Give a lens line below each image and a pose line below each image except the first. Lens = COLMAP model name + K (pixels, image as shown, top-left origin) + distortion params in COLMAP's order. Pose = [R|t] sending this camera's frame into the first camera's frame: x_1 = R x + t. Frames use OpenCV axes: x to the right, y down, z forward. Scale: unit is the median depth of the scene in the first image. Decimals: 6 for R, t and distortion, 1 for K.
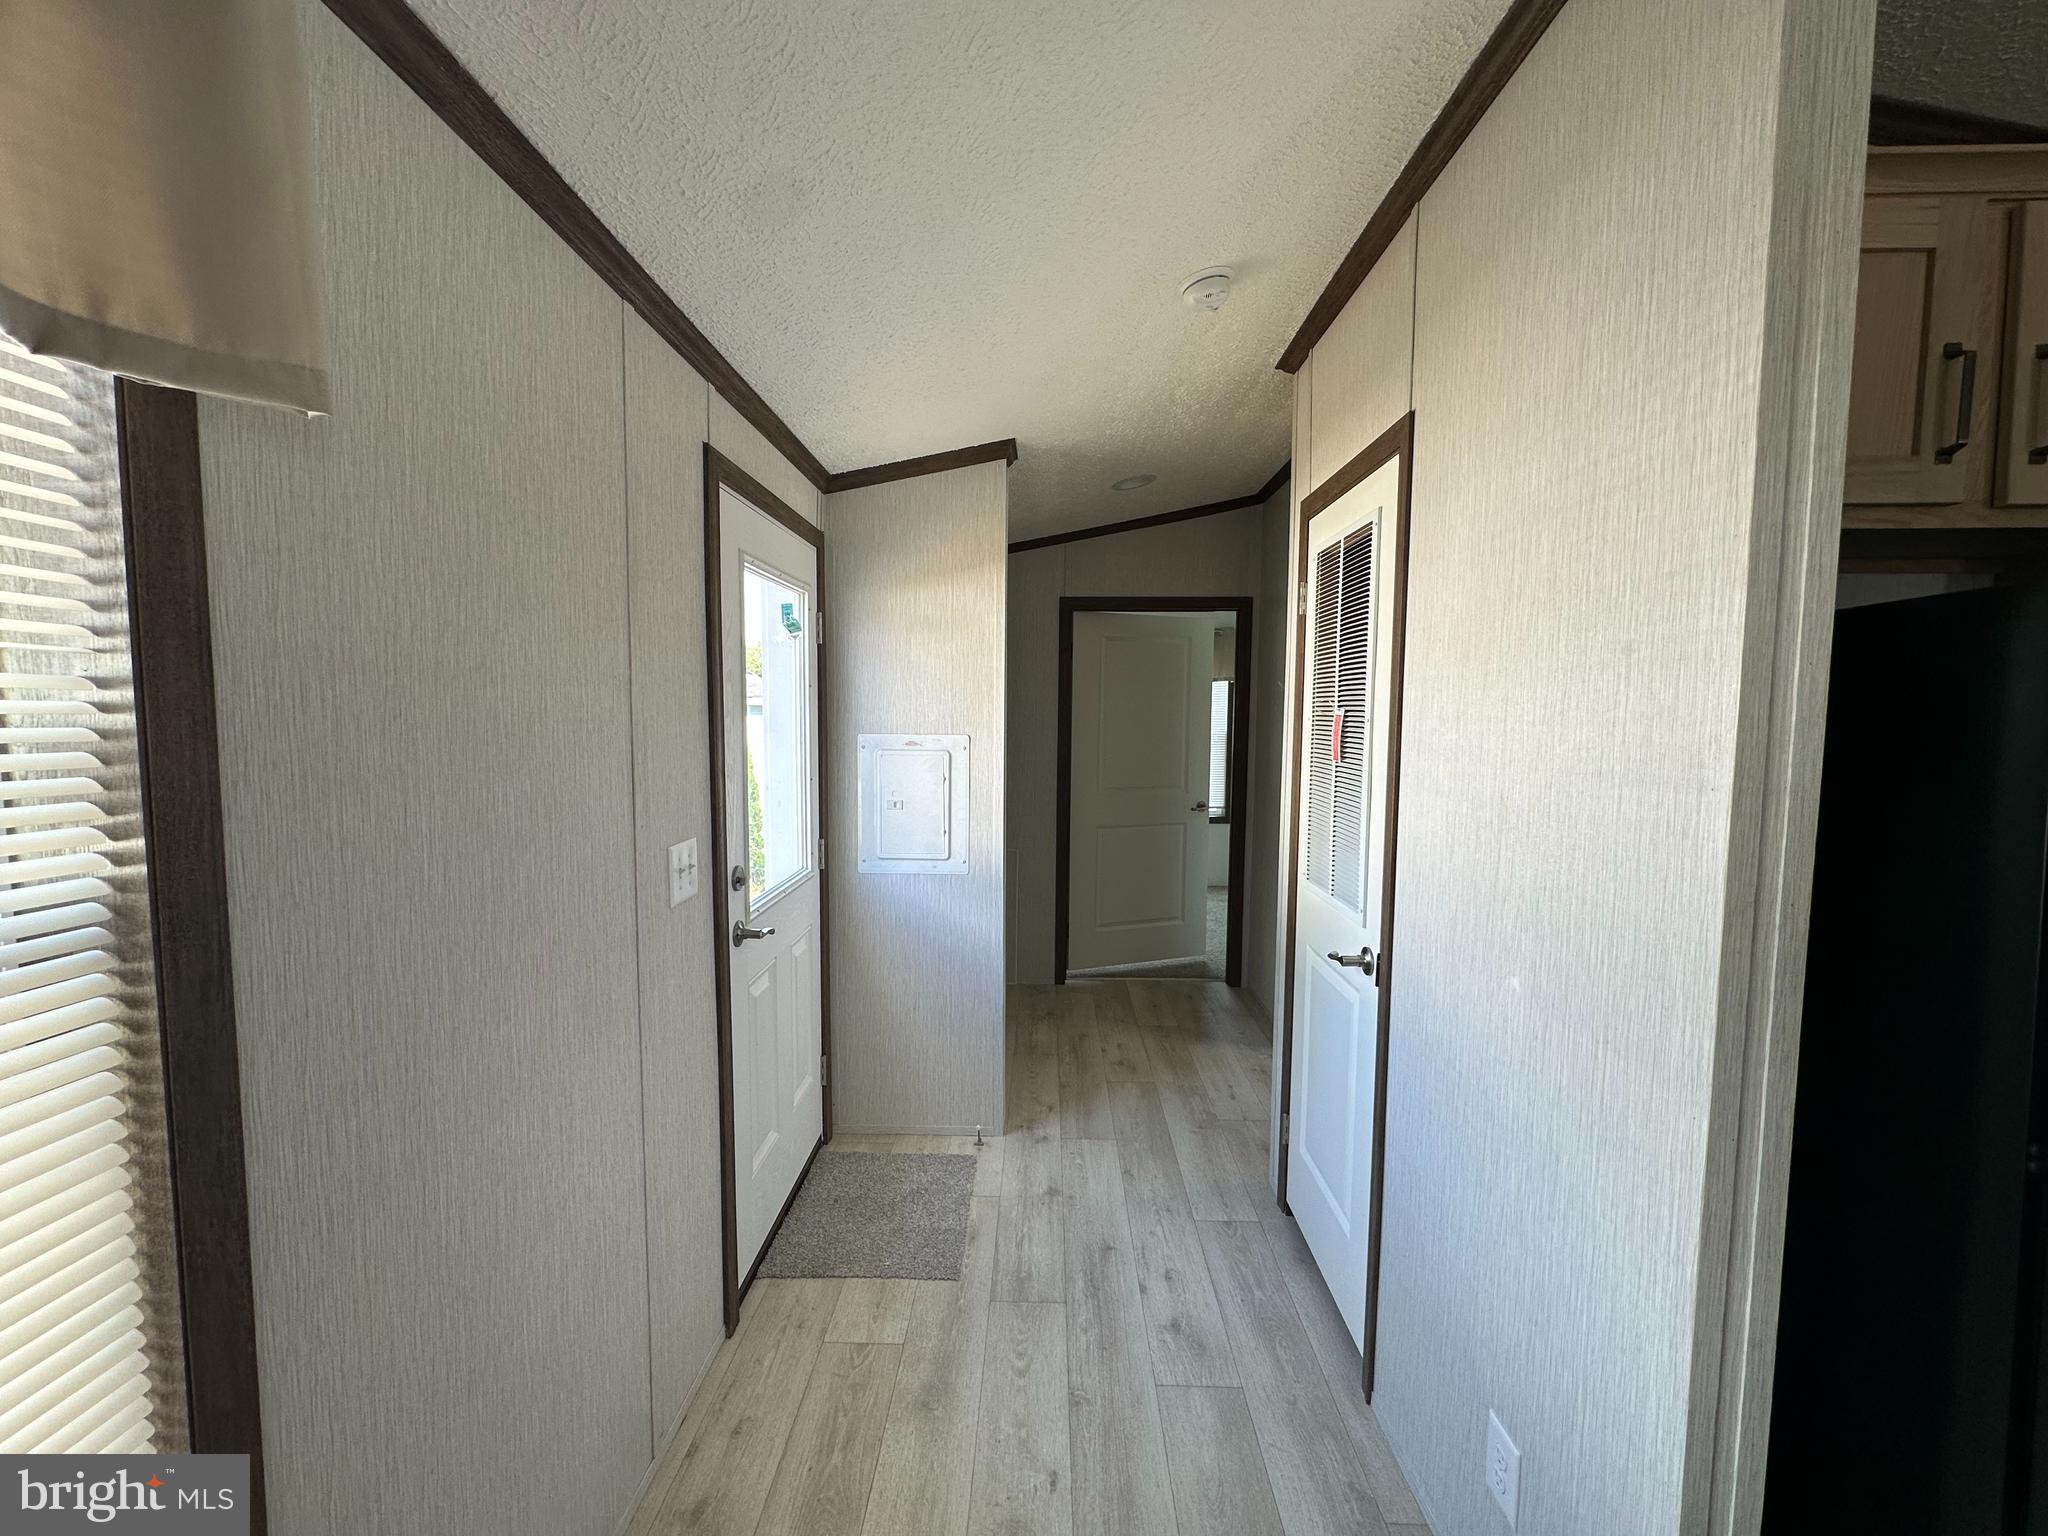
lens RADIAL K [[797.9, 0, 1024.0], [0, 797.9, 768.0], [0, 0, 1]] dist [-0.040960, 0.000009]
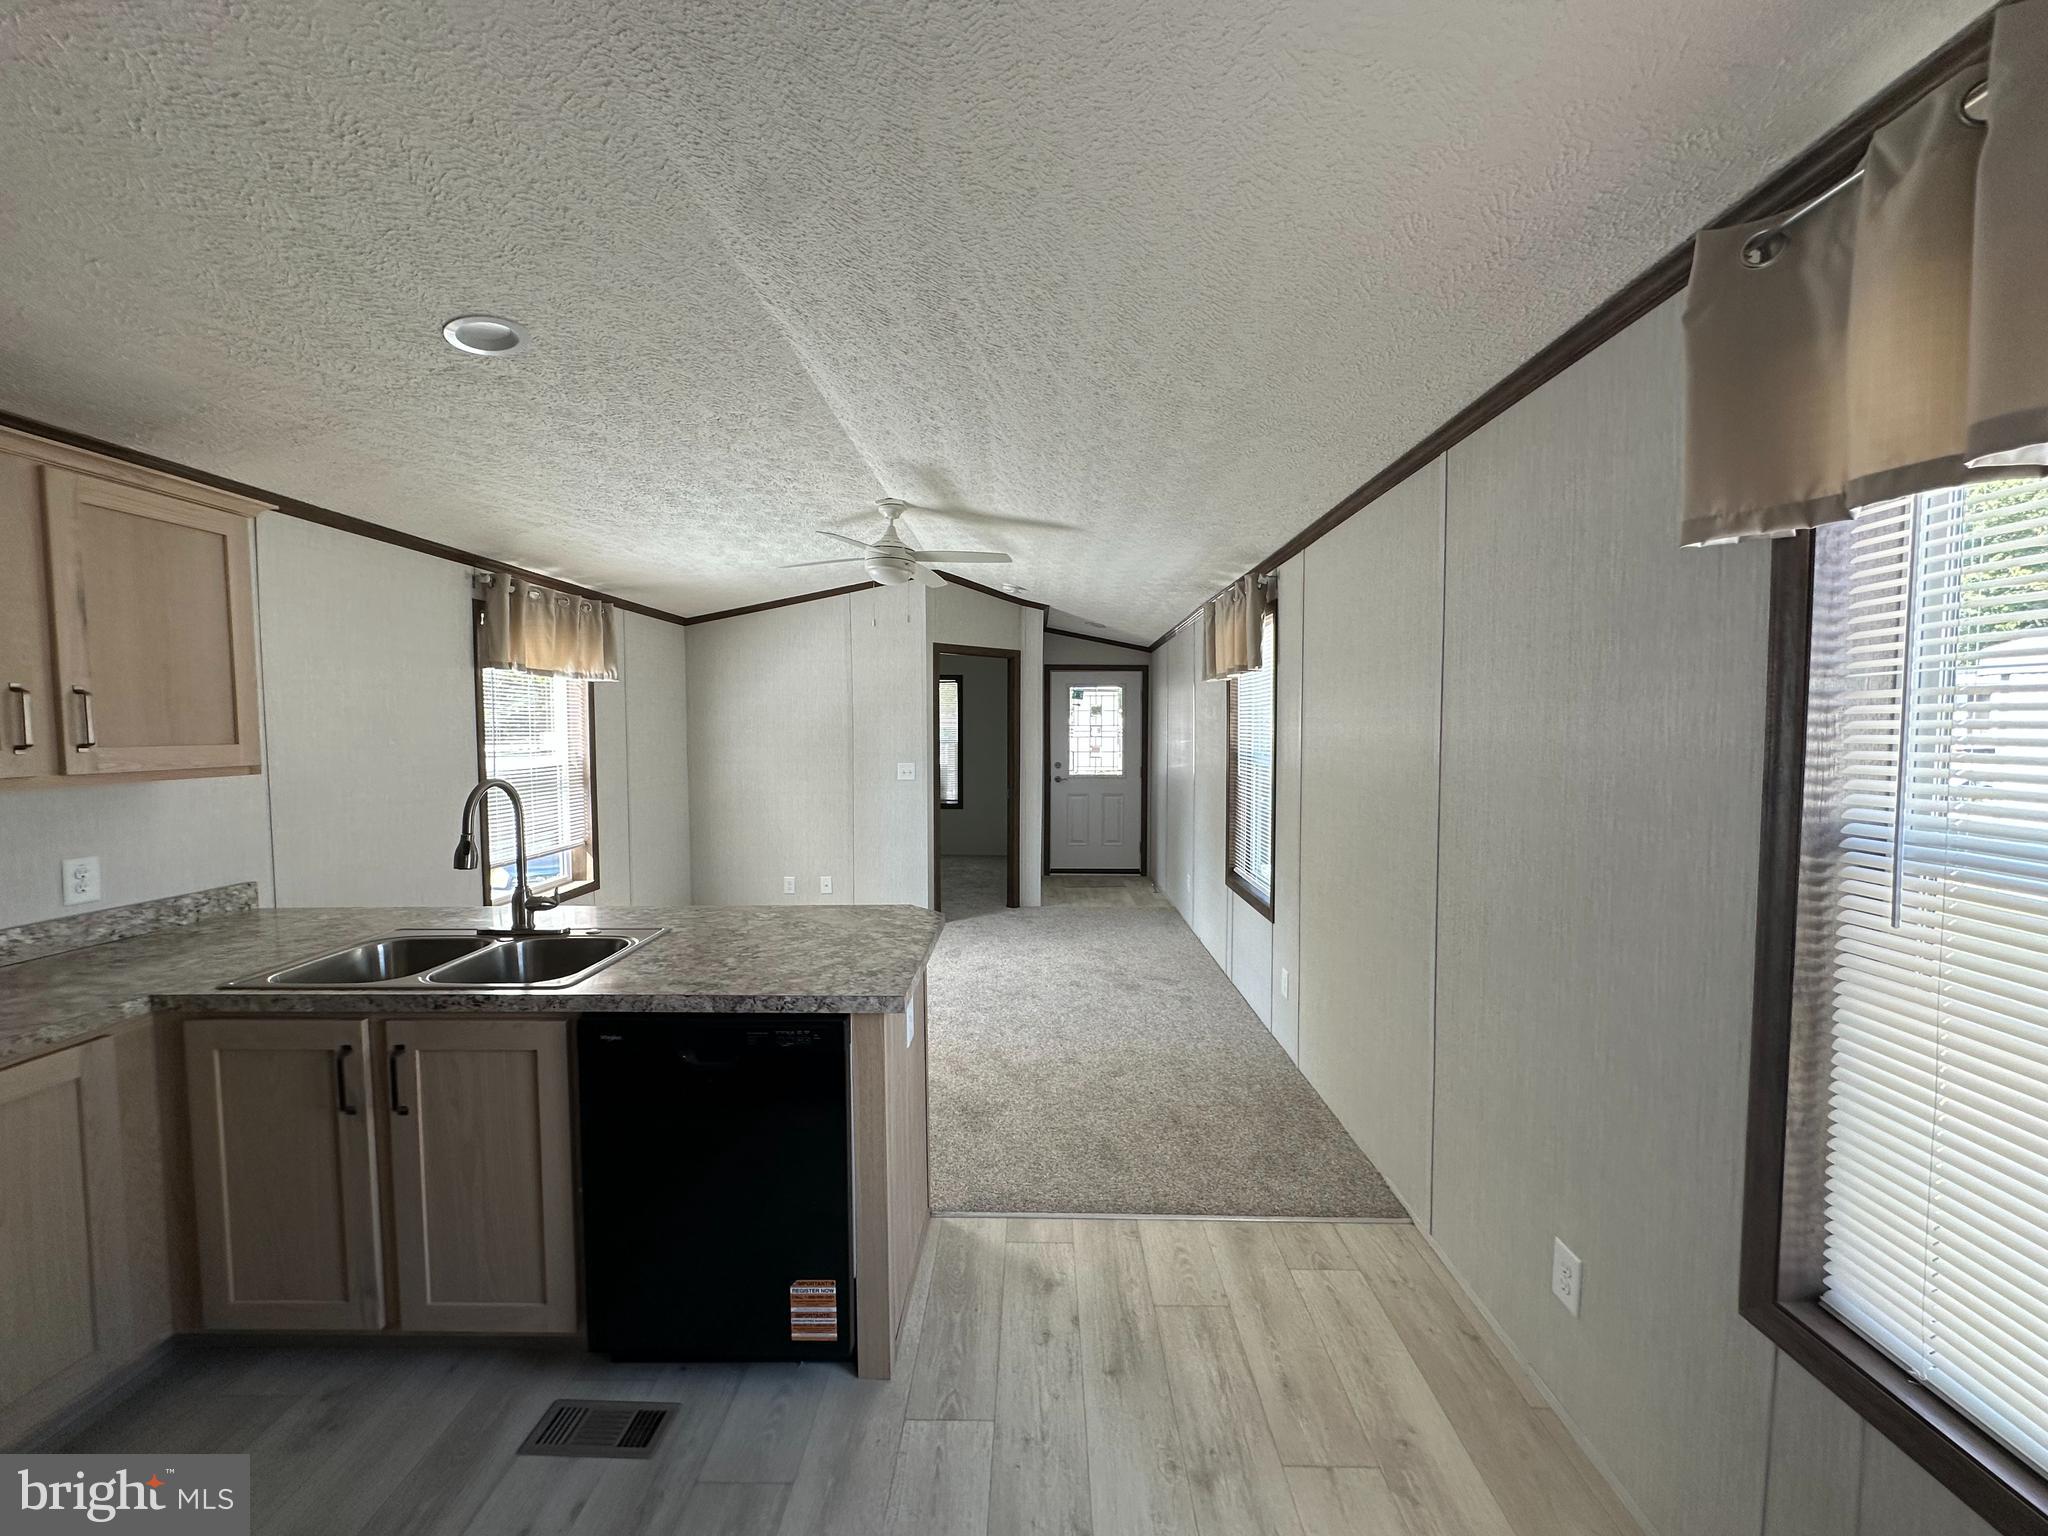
lens RADIAL K [[834.6, 0, 1024.0], [0, 834.6, 768.0], [0, 0, 1]] dist [-0.000160, 0.000016]
pose [[-0.999841, -0.008738, -0.015564, 0.234361], [-0.010538, 0.992766, 0.119601, -0.123772], [0.014406, 0.119746, -0.992700, 1.908072]]
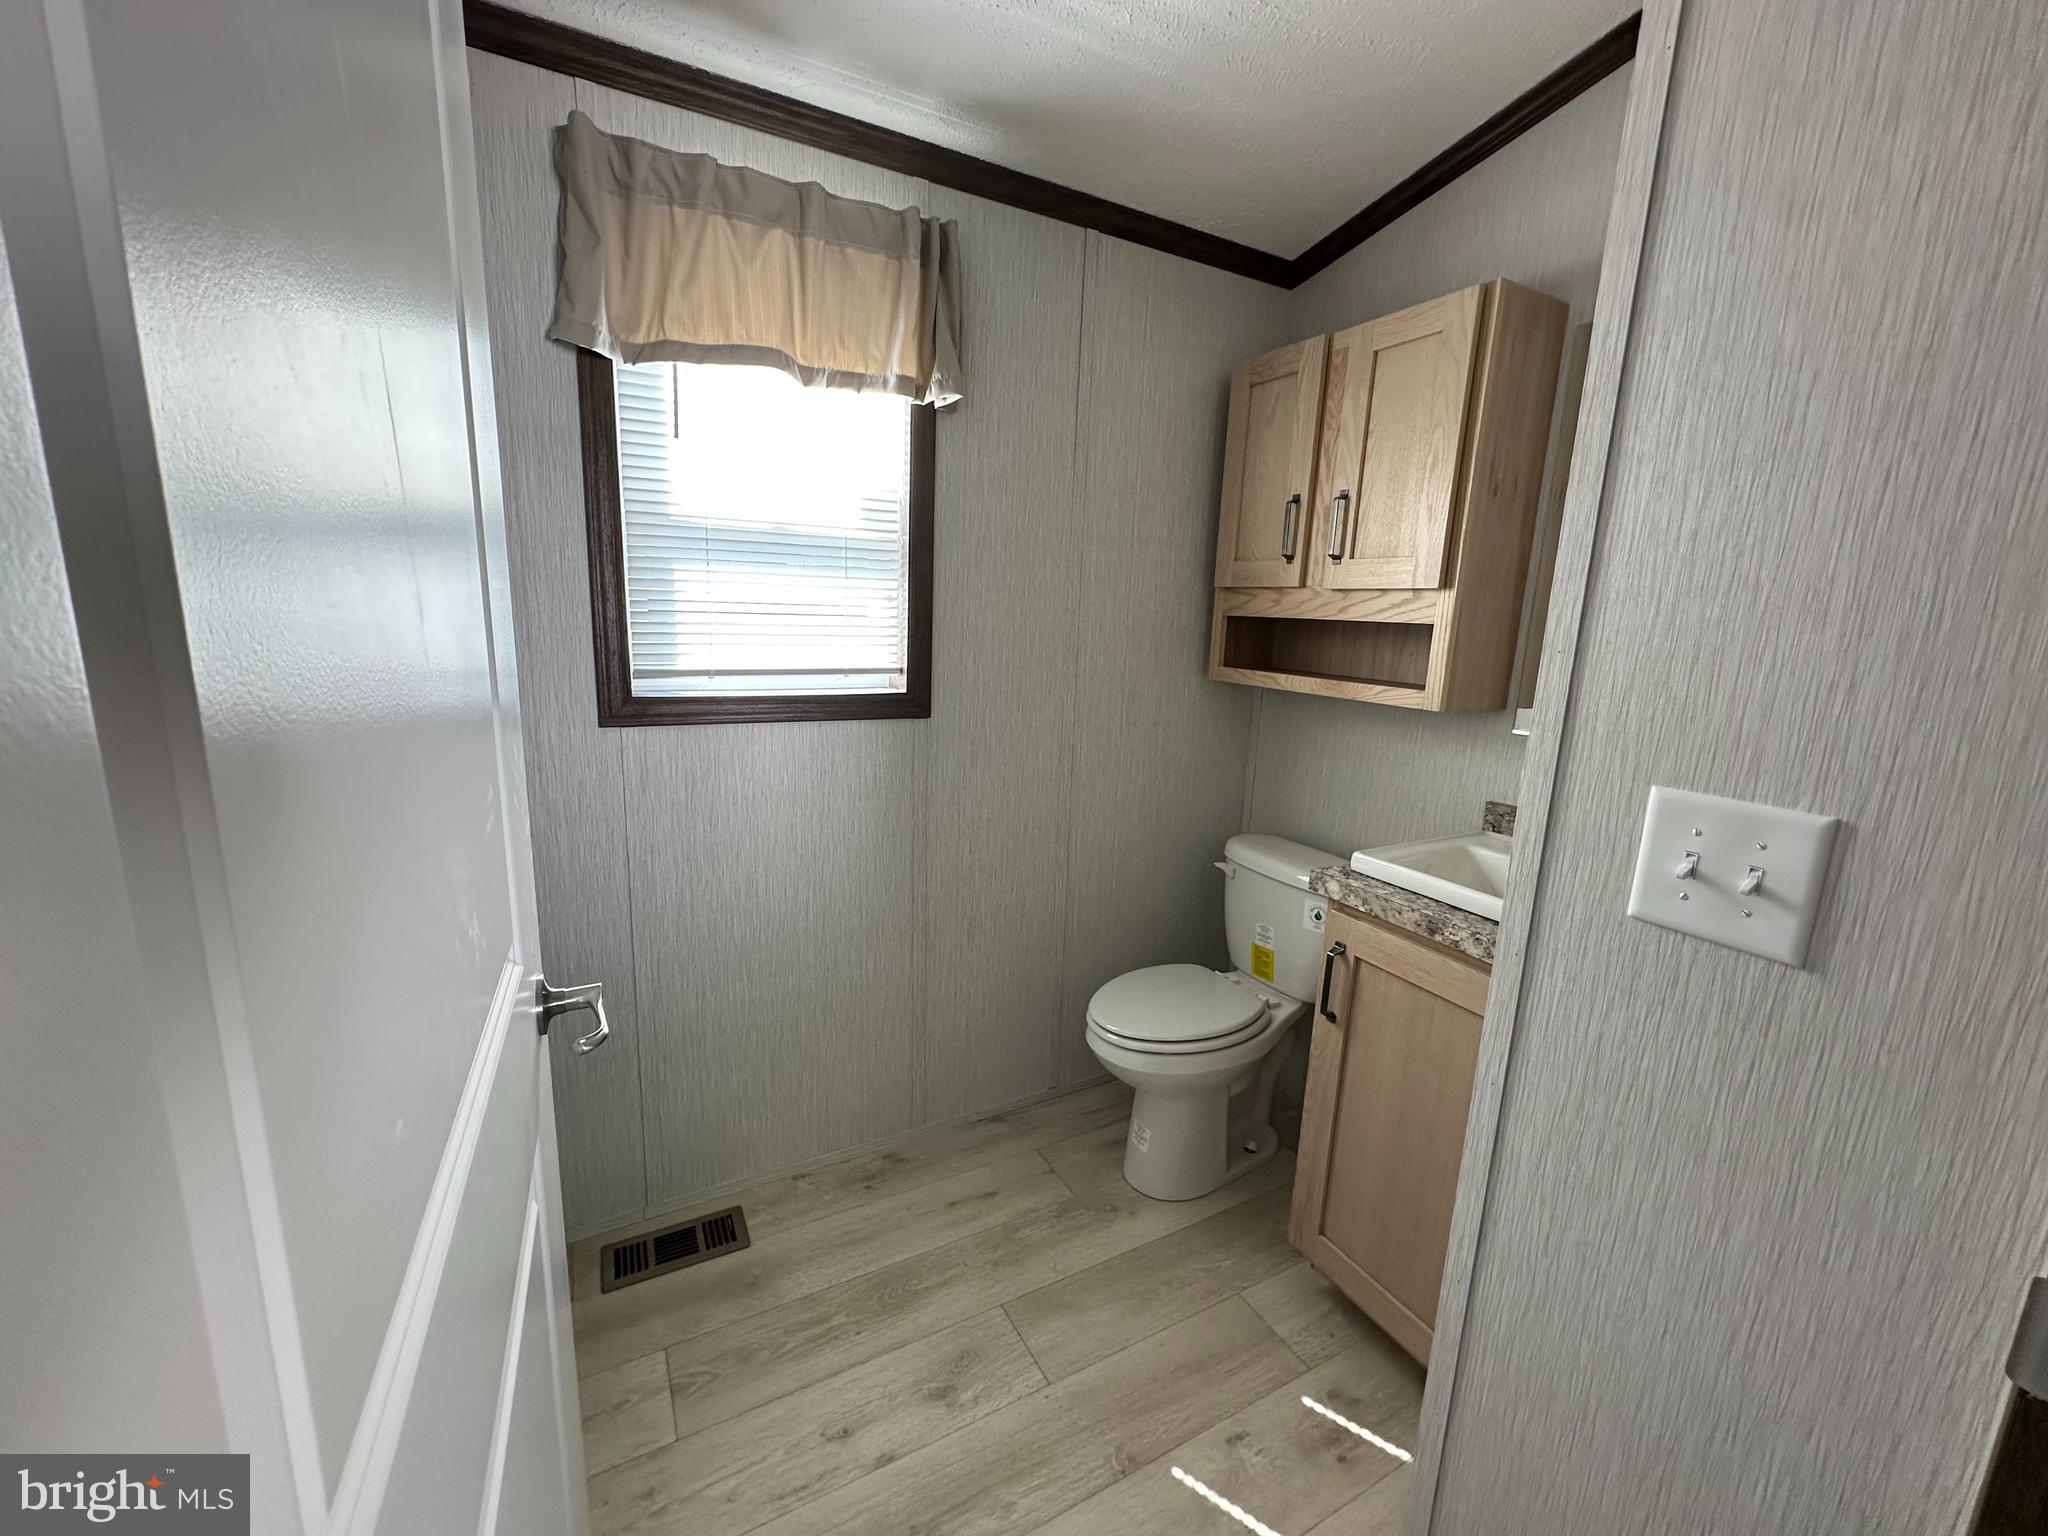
lens RADIAL K [[812.1, 0, 1024.0], [0, 812.1, 768.0], [0, 0, 1]] dist [-0.002331, 0.000083]
pose [[-0.500381, -0.196360, 0.843244, -0.342574], [0.014915, 0.971843, 0.235156, -0.029142], [-0.865677, 0.130245, -0.483364, 1.133237]]
